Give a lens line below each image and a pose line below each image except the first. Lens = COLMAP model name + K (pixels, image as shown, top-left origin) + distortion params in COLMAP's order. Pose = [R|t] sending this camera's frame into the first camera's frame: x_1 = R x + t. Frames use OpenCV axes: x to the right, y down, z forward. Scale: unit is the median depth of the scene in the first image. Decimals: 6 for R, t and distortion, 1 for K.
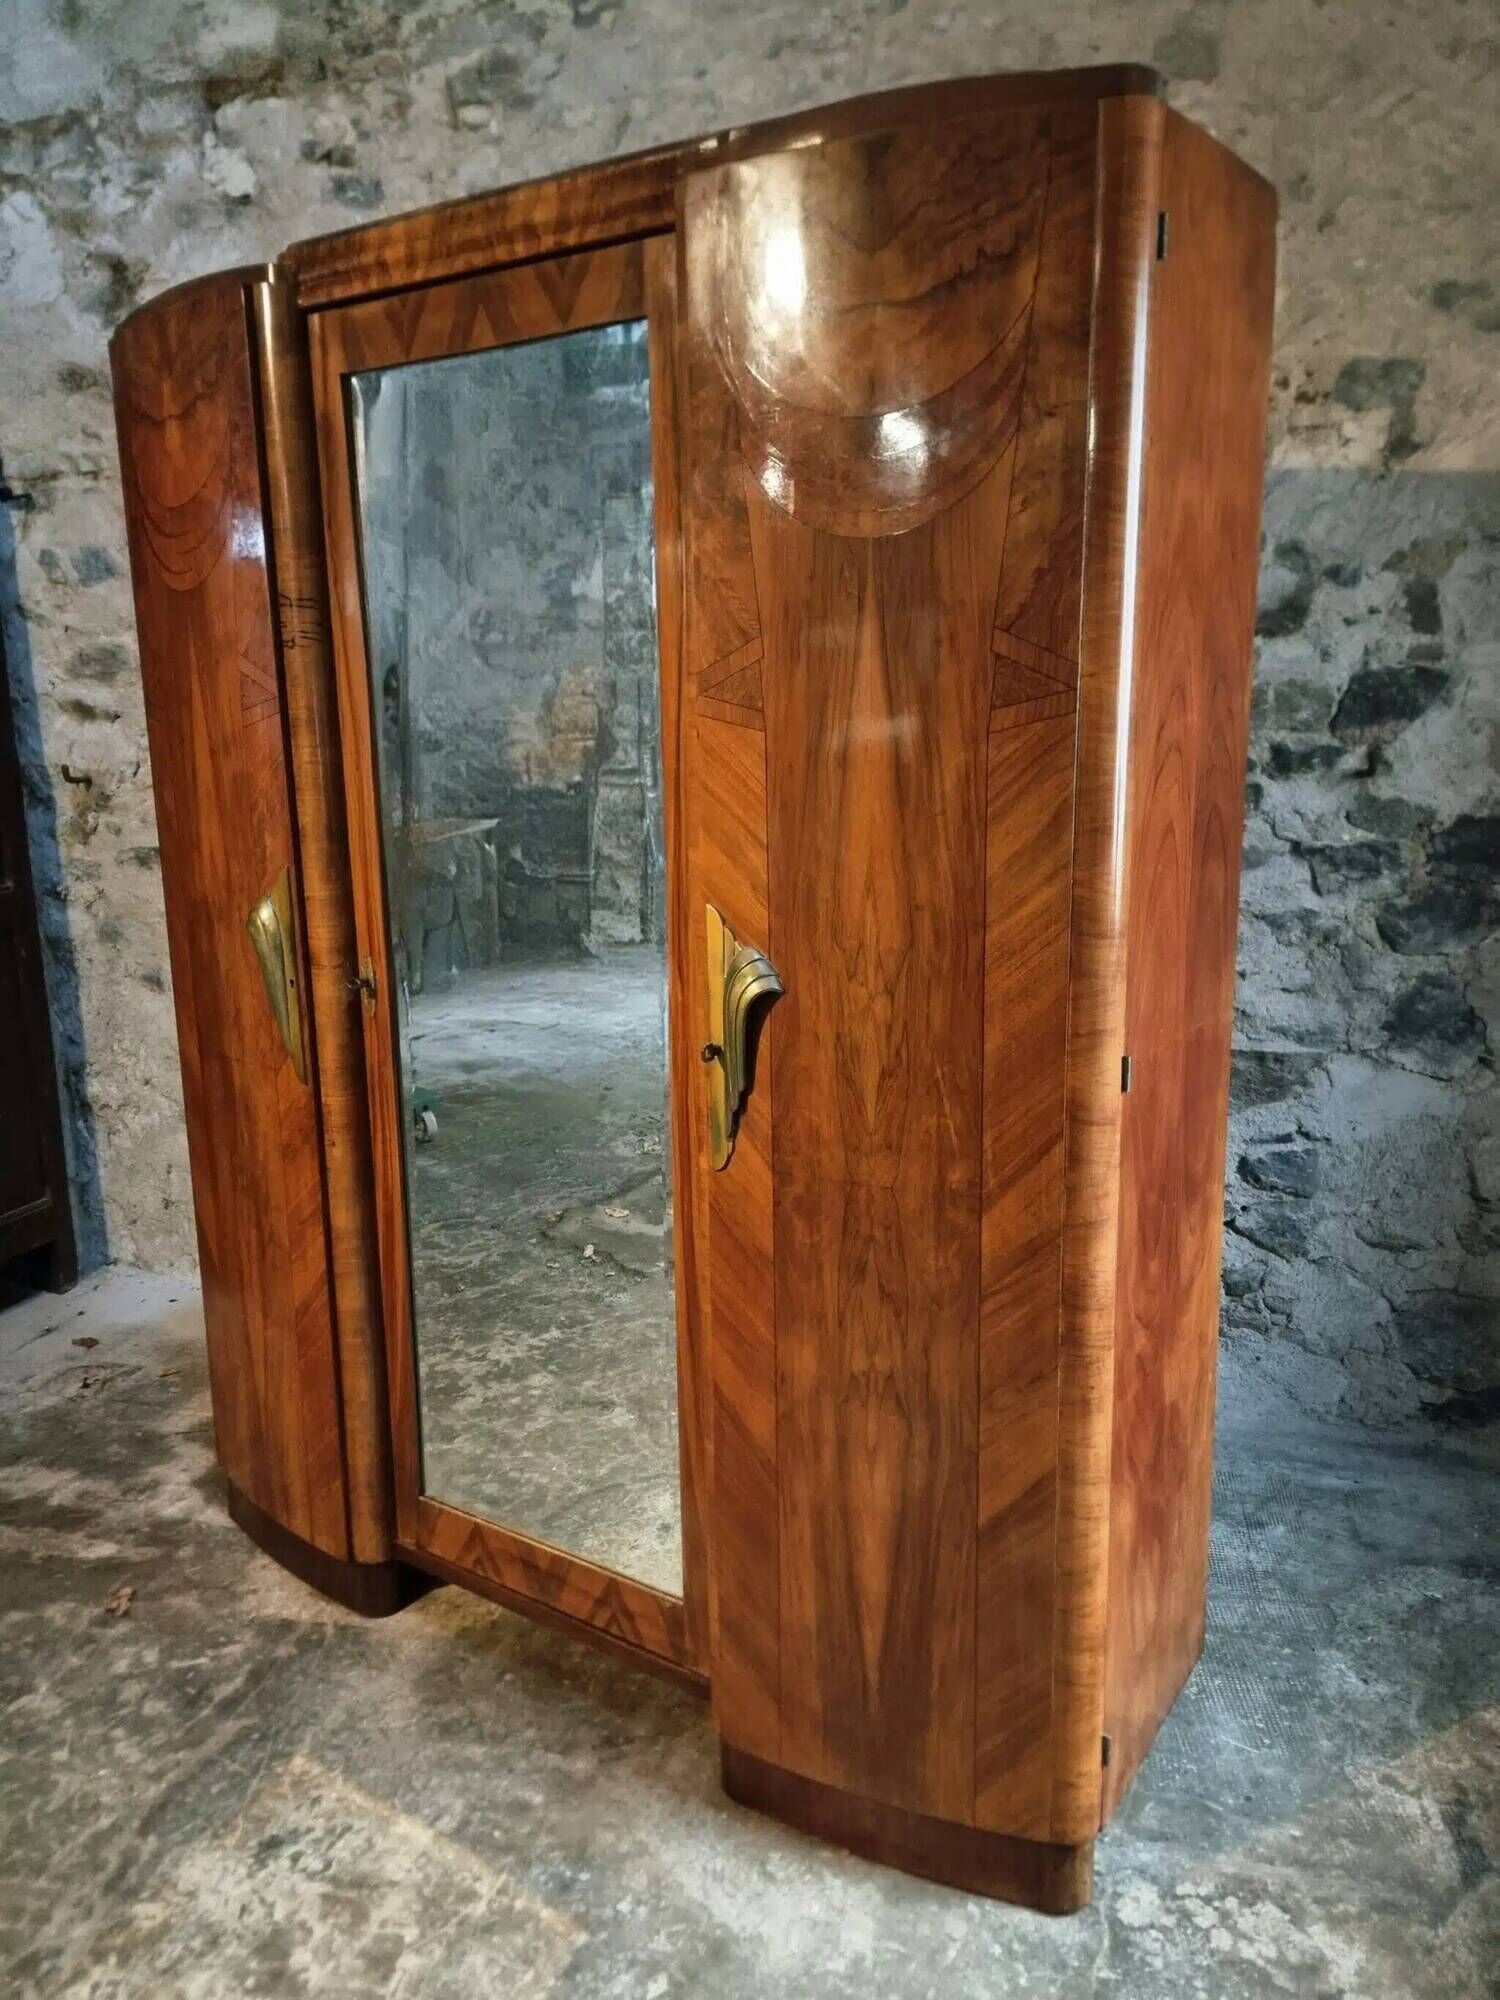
lens RADIAL K [[1429.0, 0, 752.2], [0, 1429.0, 988.6], [0, 0, 1]] dist [0.079818, -0.068238]
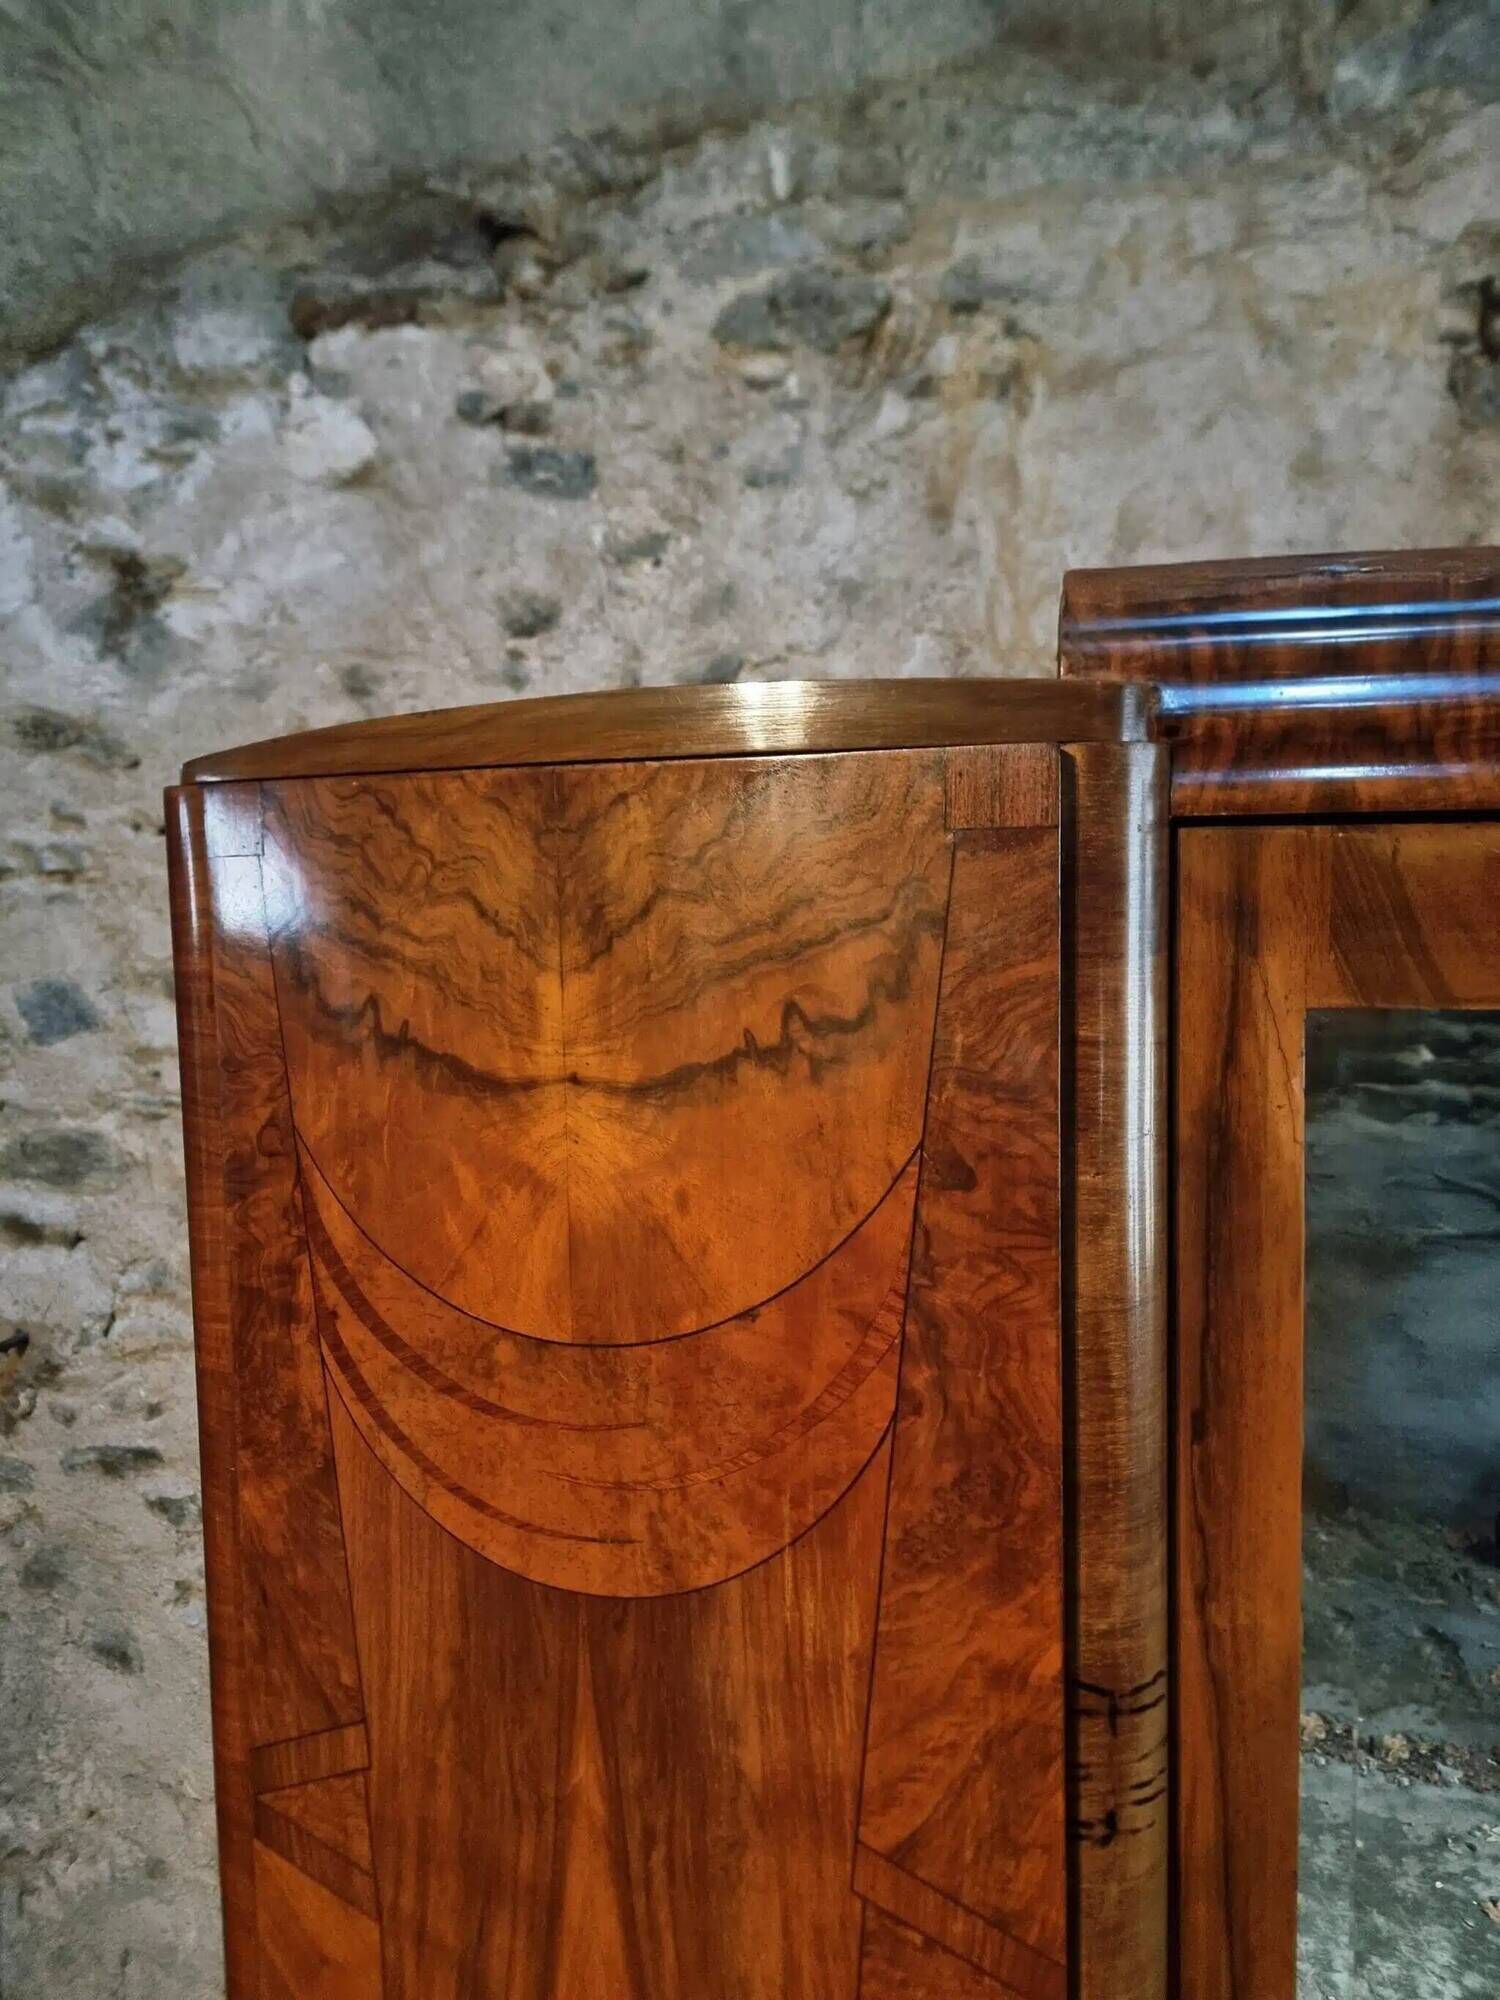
lens RADIAL K [[1403.2, 0, 744.1], [0, 1403.2, 1007.3], [0, 0, 1]] dist [0.029280, -0.004791]
pose [[0.992161, -0.013452, 0.124237, -0.305142], [0.027129, 0.993665, -0.109062, -0.283848], [-0.121983, 0.111578, 0.986241, 0.474571]]
